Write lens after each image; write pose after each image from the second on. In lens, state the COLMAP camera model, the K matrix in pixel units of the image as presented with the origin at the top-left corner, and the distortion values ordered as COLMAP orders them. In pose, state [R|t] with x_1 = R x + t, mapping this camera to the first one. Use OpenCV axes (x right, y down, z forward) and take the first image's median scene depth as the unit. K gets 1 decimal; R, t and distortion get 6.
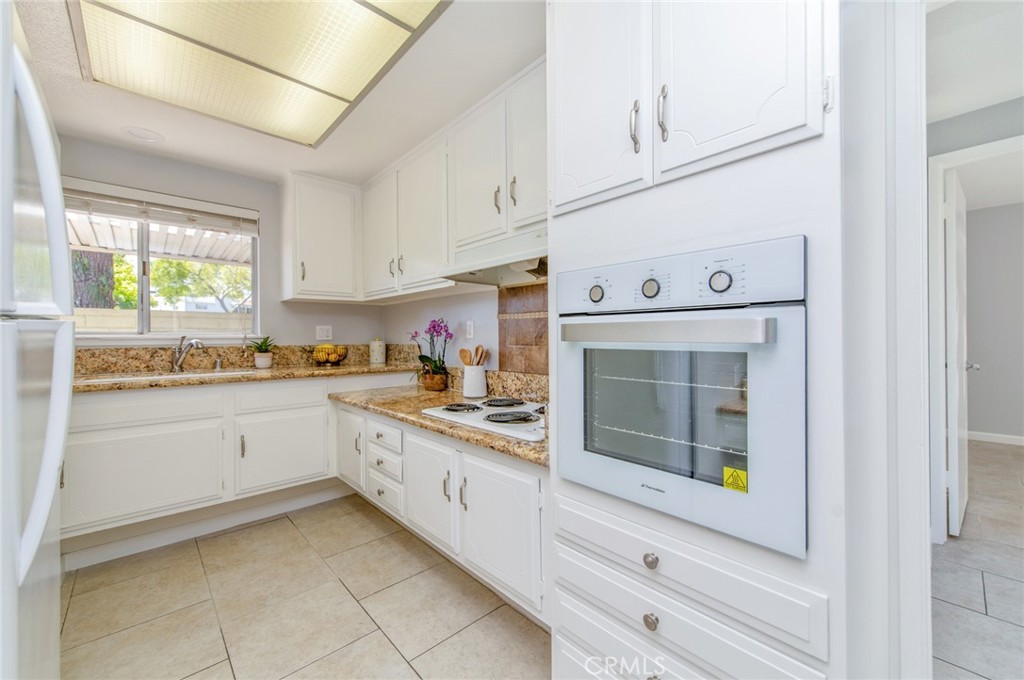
lens RADIAL K [[399.9, 0, 516.5], [0, 399.9, 338.8], [0, 0, 1]] dist [0.013485, -0.003442]
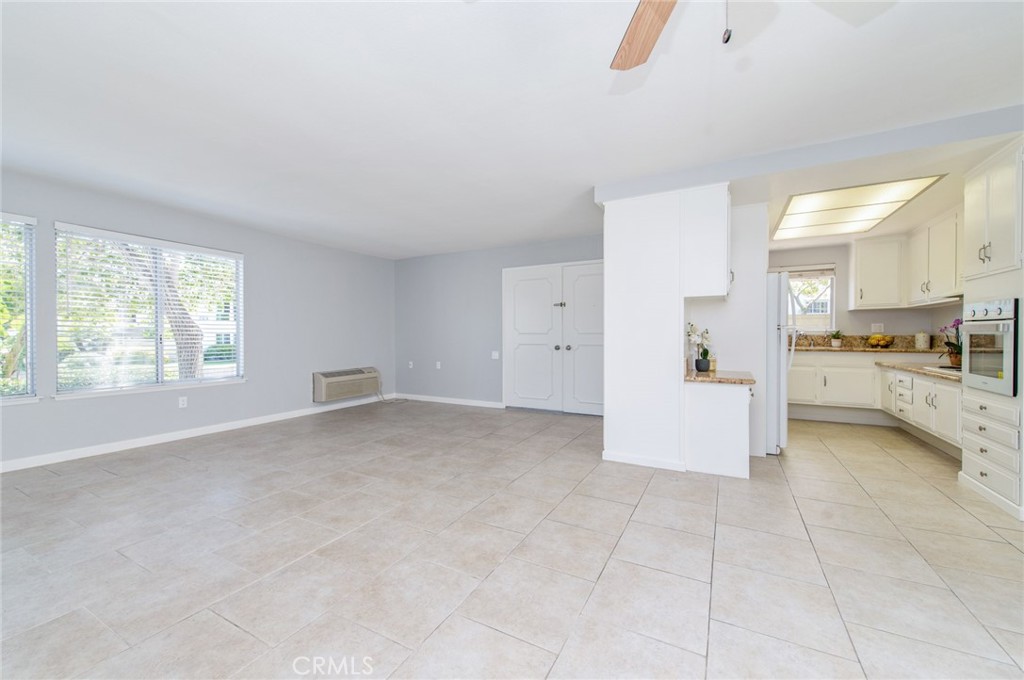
lens RADIAL K [[399.9, 0, 511.4], [0, 399.9, 339.3], [0, 0, 1]] dist [0.013485, -0.003442]
pose [[0.320735, 0.017470, -0.947008, 0.775928], [-0.002441, 0.999842, 0.017618, 0.008392], [0.947166, -0.003339, 0.320727, -1.214668]]
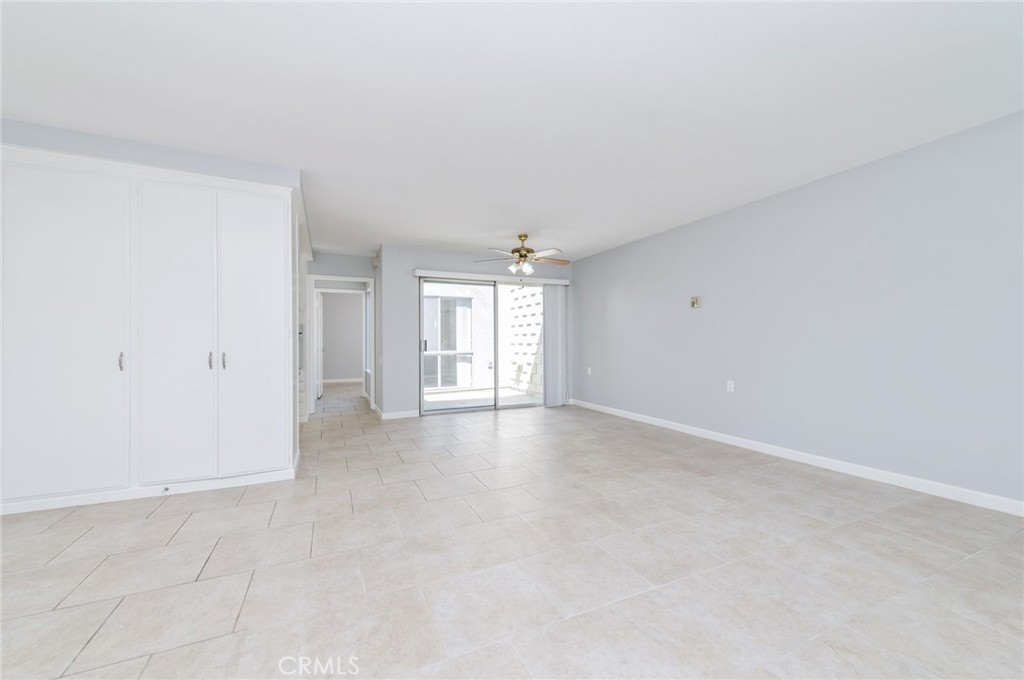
lens RADIAL K [[399.9, 0, 512.7], [0, 399.9, 339.4], [0, 0, 1]] dist [0.013485, -0.003442]
pose [[0.309809, 0.014636, 0.950686, -1.548385], [0.003407, 0.999858, -0.016503, 0.047571], [-0.950793, 0.008352, 0.309715, -1.508176]]
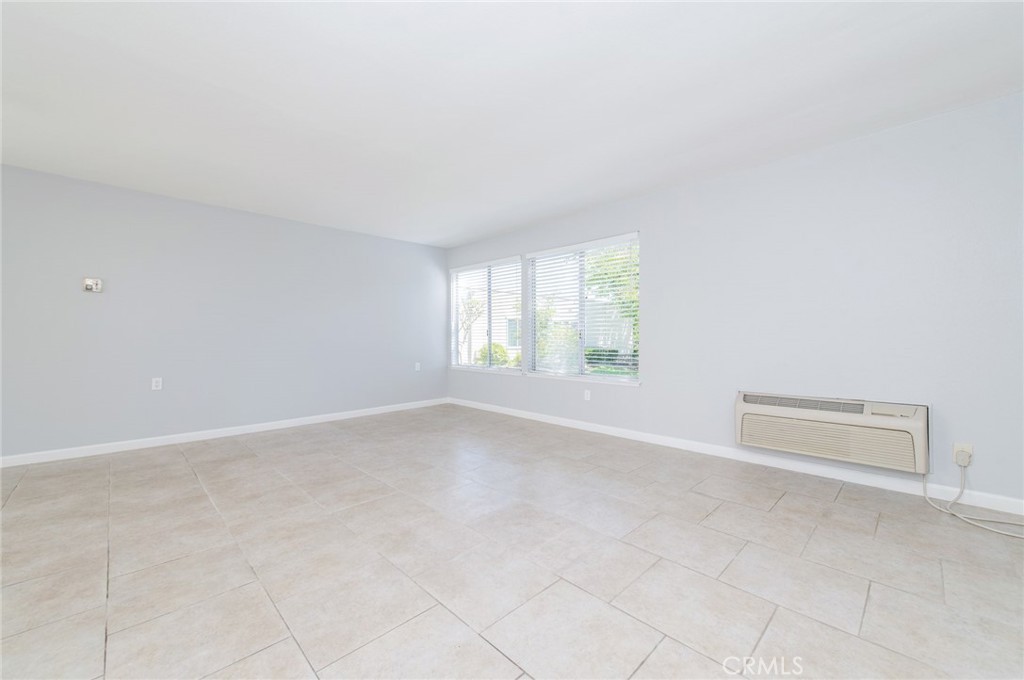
lens RADIAL K [[399.9, 0, 511.8], [0, 399.9, 338.0], [0, 0, 1]] dist [0.013485, -0.003442]
pose [[-0.999531, 0.011302, -0.028470, -0.986721], [0.011279, 0.999936, 0.000953, 0.054903], [0.028479, 0.000631, -0.999594, -0.200366]]
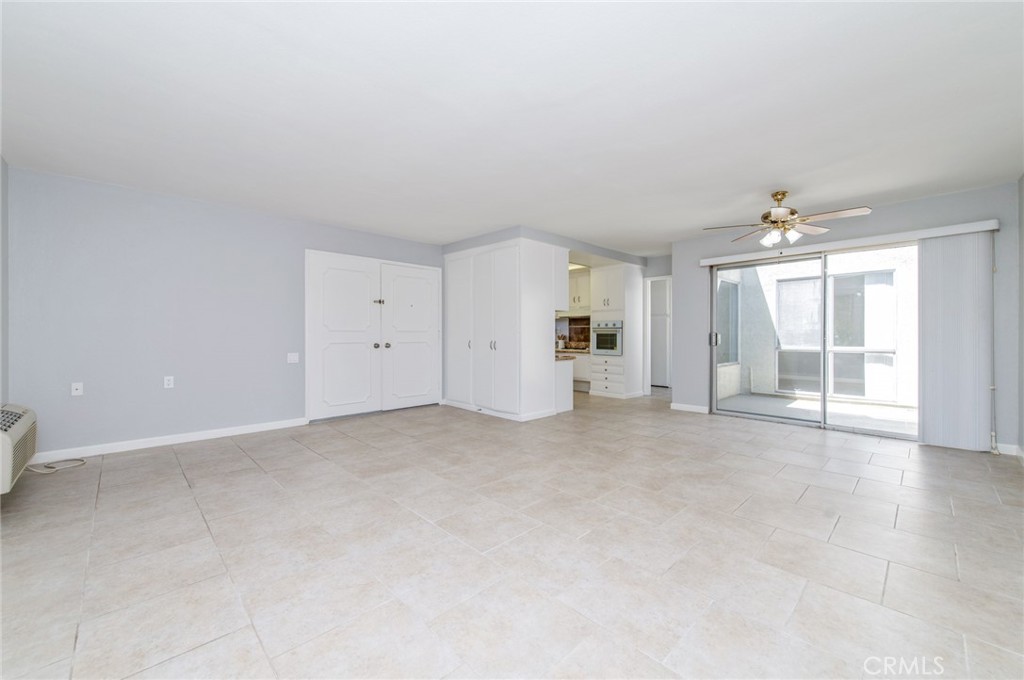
lens RADIAL K [[399.9, 0, 512.8], [0, 399.9, 338.9], [0, 0, 1]] dist [0.013485, -0.003442]
pose [[0.999712, 0.007937, 0.022632, -0.607080], [-0.008092, 0.999944, 0.006782, 0.036074], [-0.022577, -0.006963, 0.999721, -2.481051]]
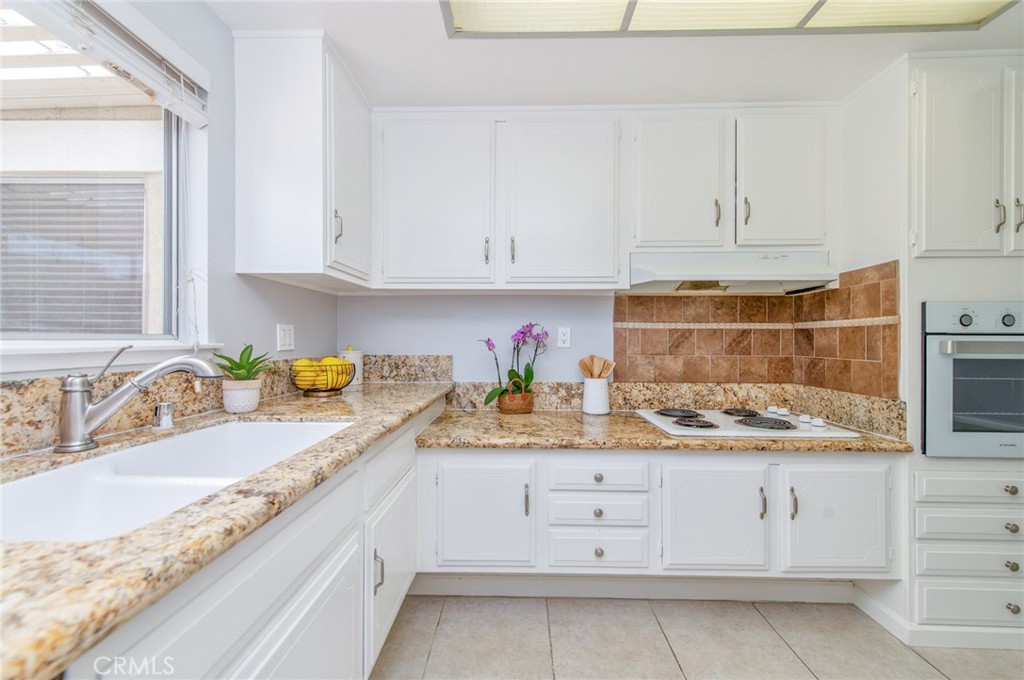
lens RADIAL K [[399.9, 0, 514.6], [0, 399.9, 340.3], [0, 0, 1]] dist [0.013485, -0.003442]
pose [[0.696780, 0.006786, 0.717253, -0.856982], [-0.003722, 0.999976, -0.005844, -0.011520], [-0.717275, 0.001402, 0.696789, 0.502150]]
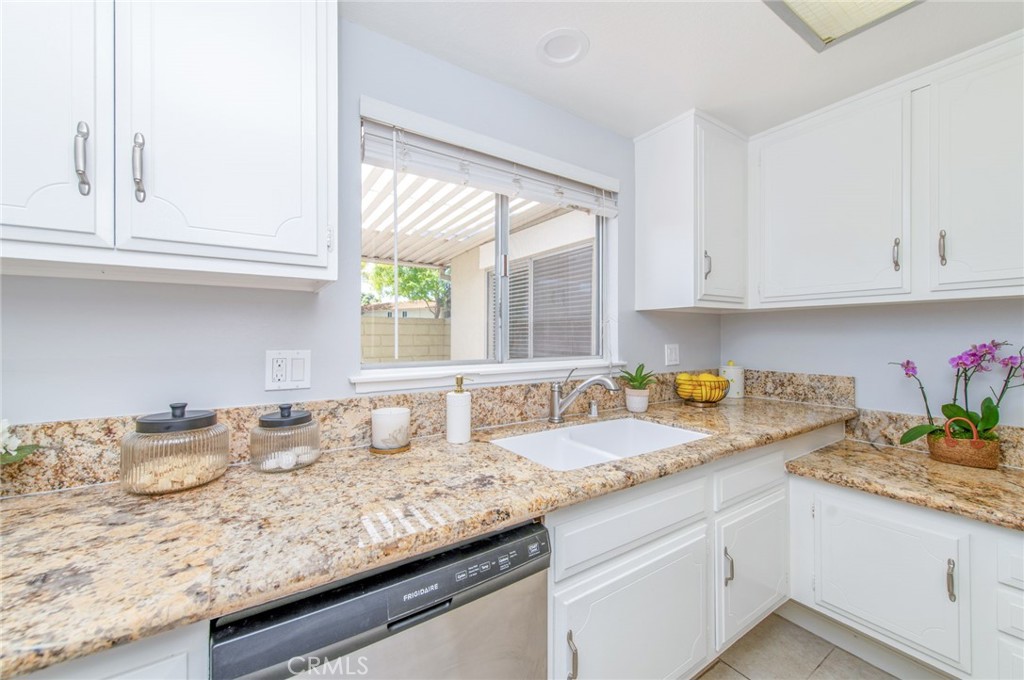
lens RADIAL K [[399.9, 0, 513.1], [0, 399.9, 336.0], [0, 0, 1]] dist [0.013485, -0.003442]
pose [[0.986936, 0.003982, -0.161063, -0.833740], [-0.004661, 0.999982, -0.003839, -0.056387], [0.161044, 0.004540, 0.986937, 0.353789]]
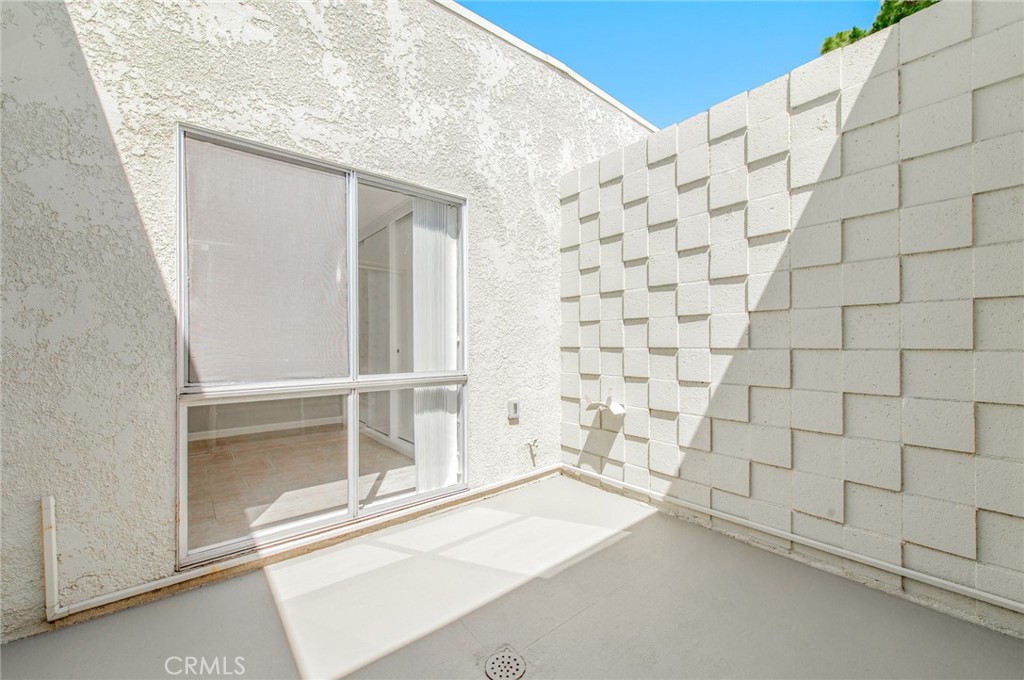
lens RADIAL K [[399.9, 0, 514.5], [0, 399.9, 339.9], [0, 0, 1]] dist [0.013485, -0.003442]
pose [[0.086450, 0.017982, 0.996094, 0.695706], [0.004358, 0.999821, -0.018427, 0.021235], [-0.996247, 0.005934, 0.086356, -0.262295]]
